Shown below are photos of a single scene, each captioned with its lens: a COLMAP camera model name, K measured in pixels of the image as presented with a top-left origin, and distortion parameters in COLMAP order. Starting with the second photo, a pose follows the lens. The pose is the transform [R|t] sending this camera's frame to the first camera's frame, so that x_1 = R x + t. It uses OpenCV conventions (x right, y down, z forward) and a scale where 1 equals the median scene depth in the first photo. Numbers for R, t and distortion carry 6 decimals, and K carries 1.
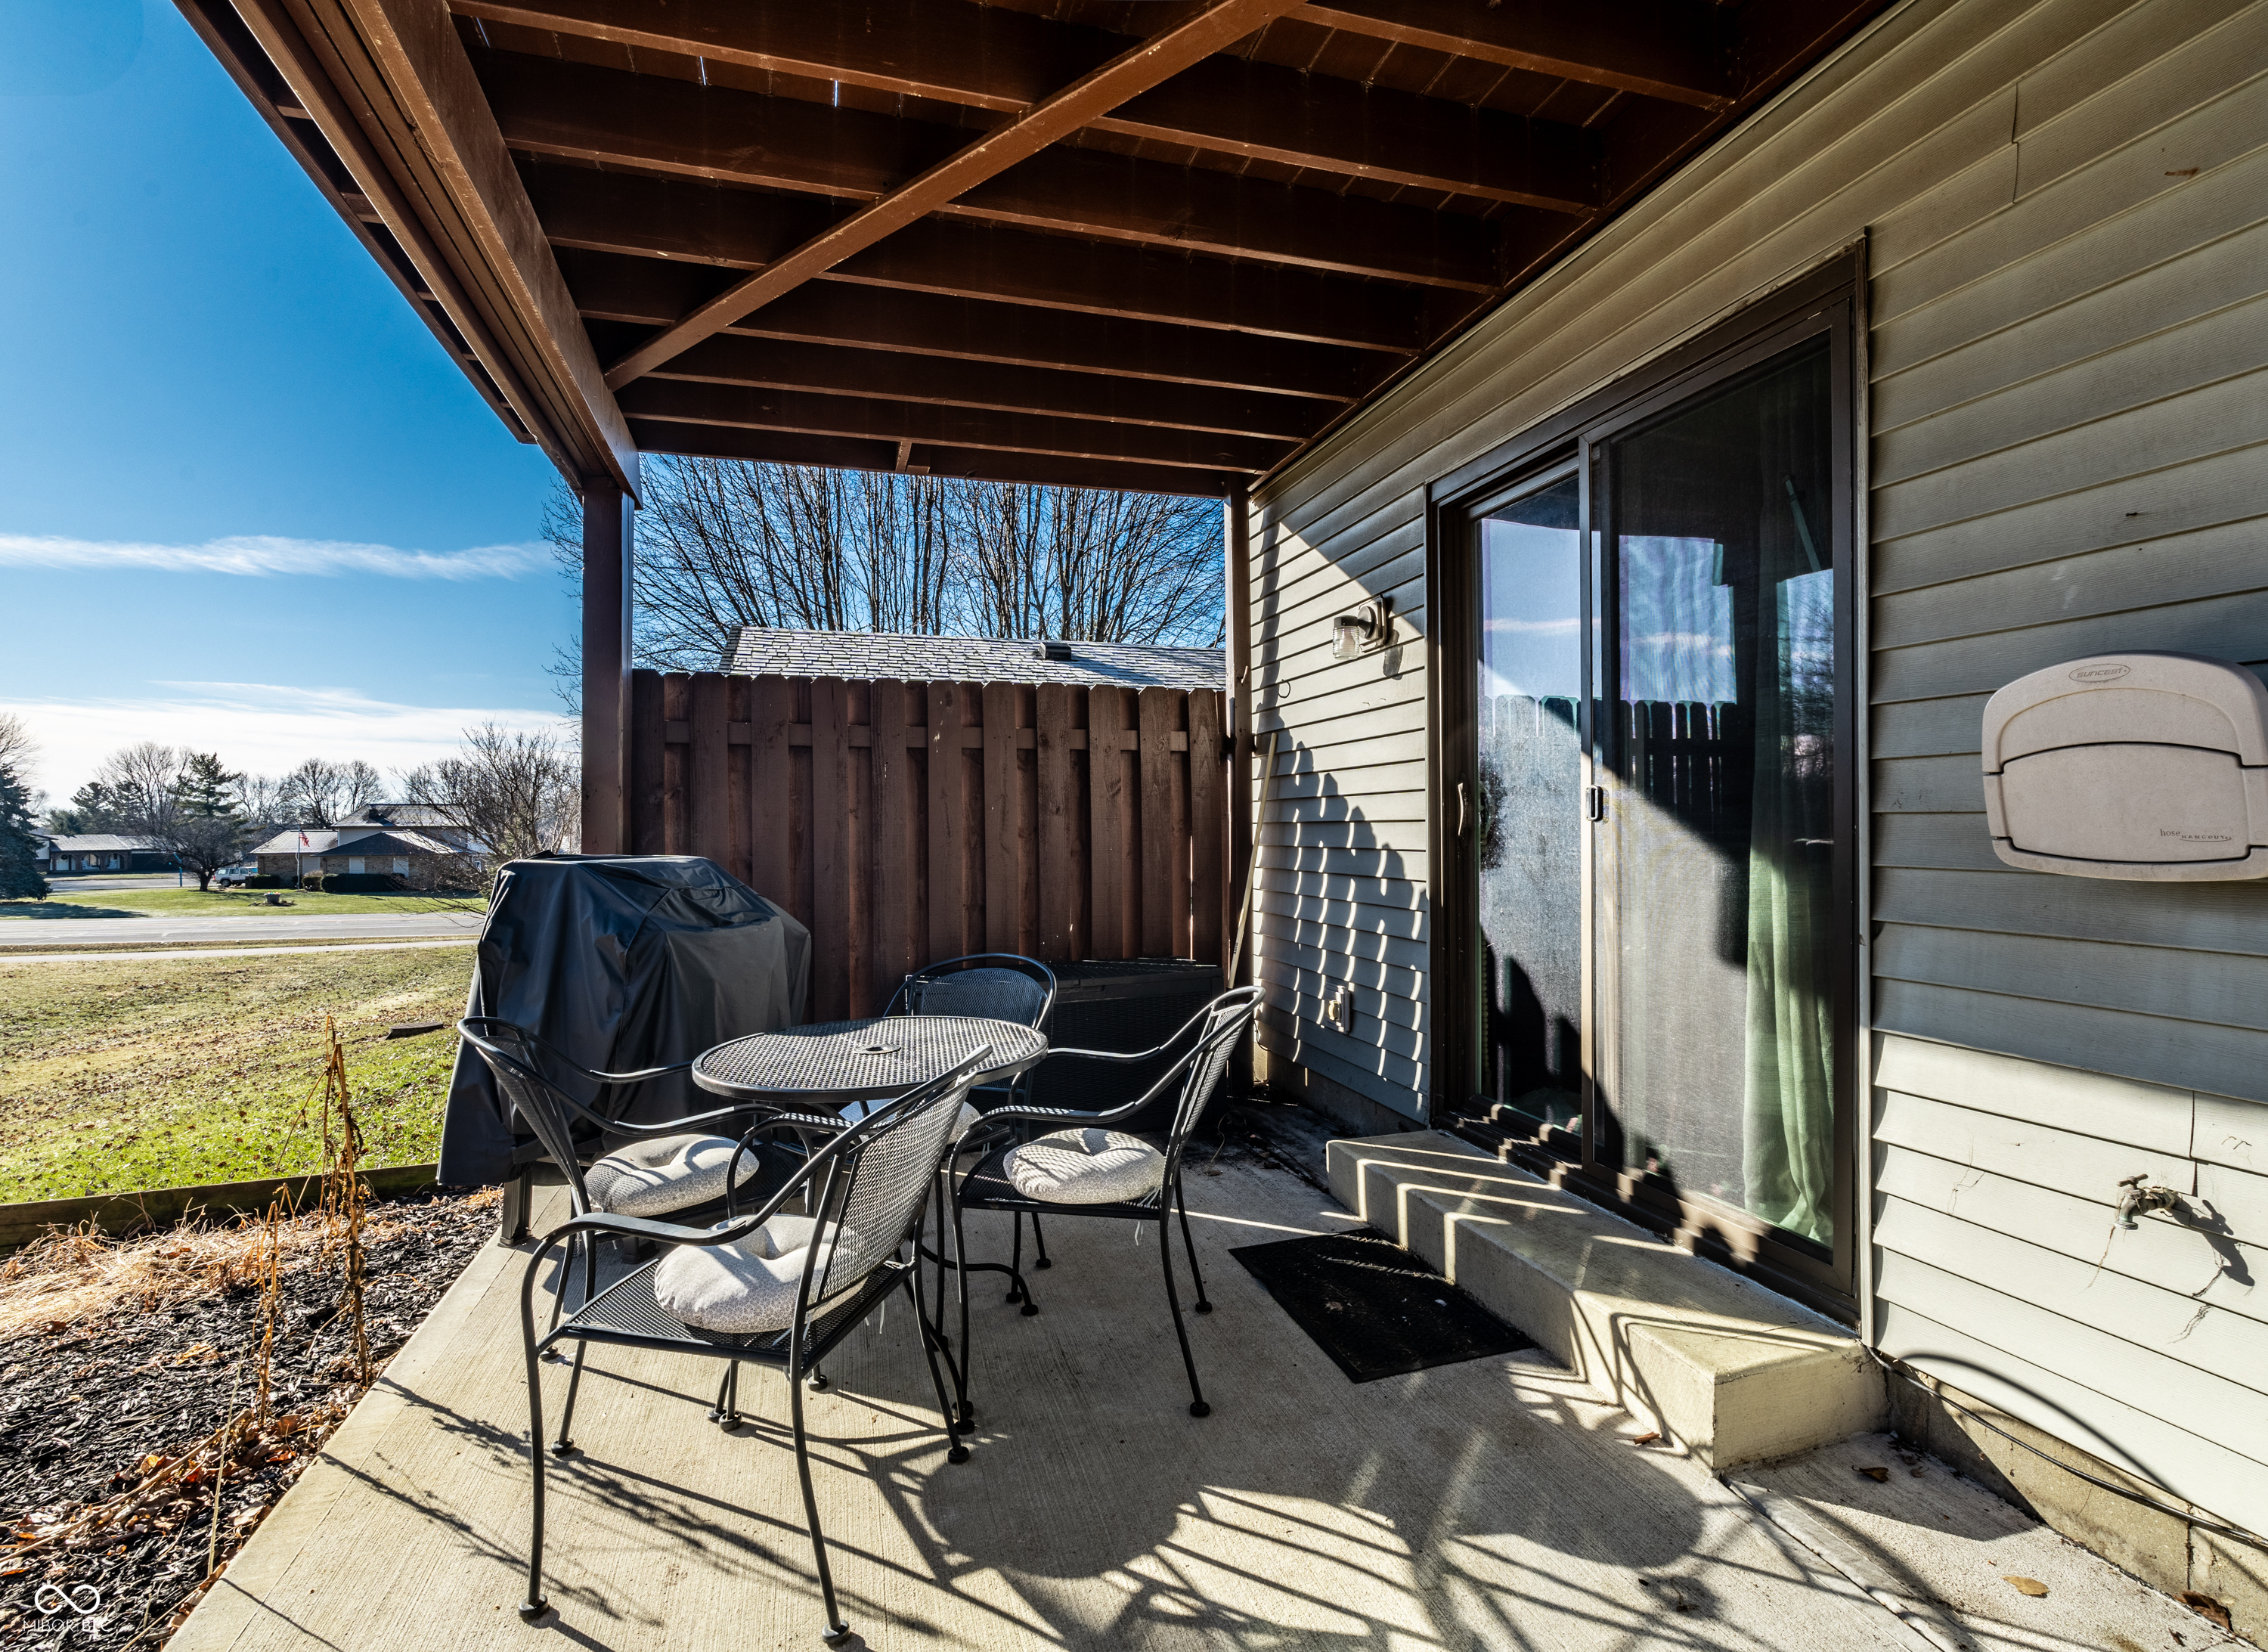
lens RADIAL K [[1075.2, 0, 1128.0], [0, 1075.2, 826.3], [0, 0, 1]] dist [0.003832, 0.000371]
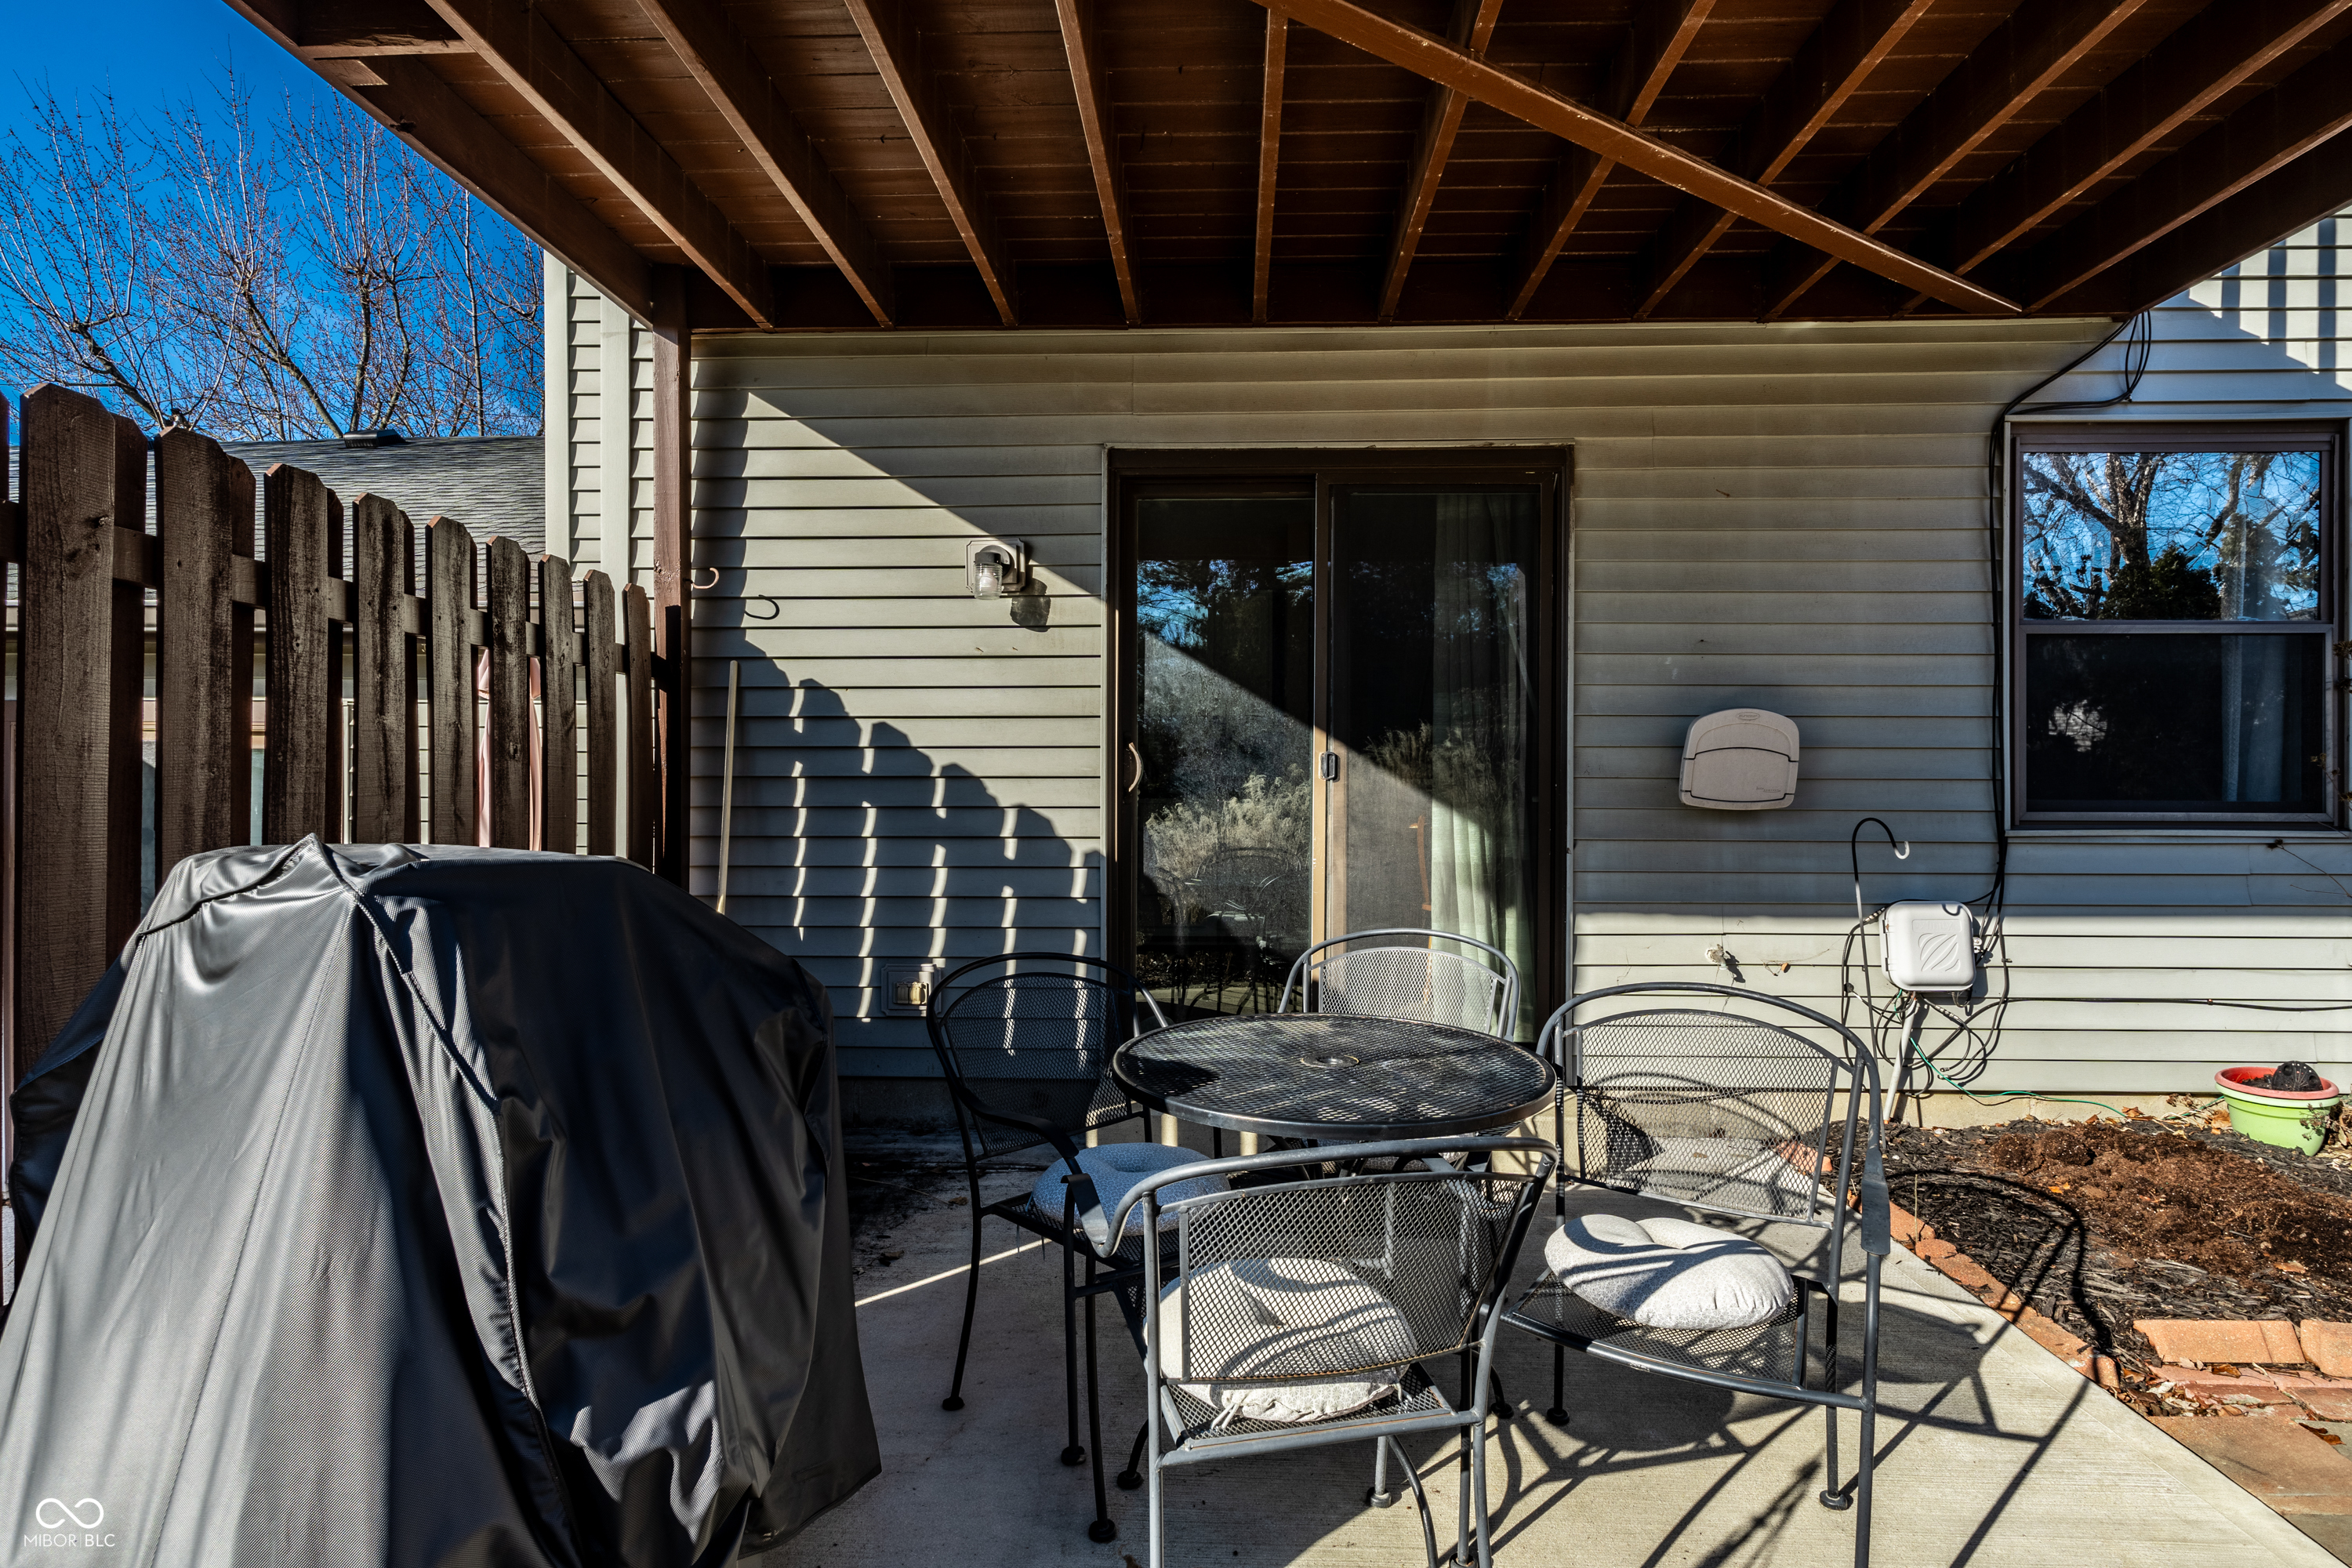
lens RADIAL K [[1180.4, 0, 1178.3], [0, 1180.4, 781.9], [0, 0, 1]] dist [-0.002836, 0.000344]
pose [[0.317985, 0.007594, 0.948065, -0.755231], [-0.004076, 0.999970, -0.006643, 0.005683], [-0.948087, -0.001752, 0.318006, 0.576979]]
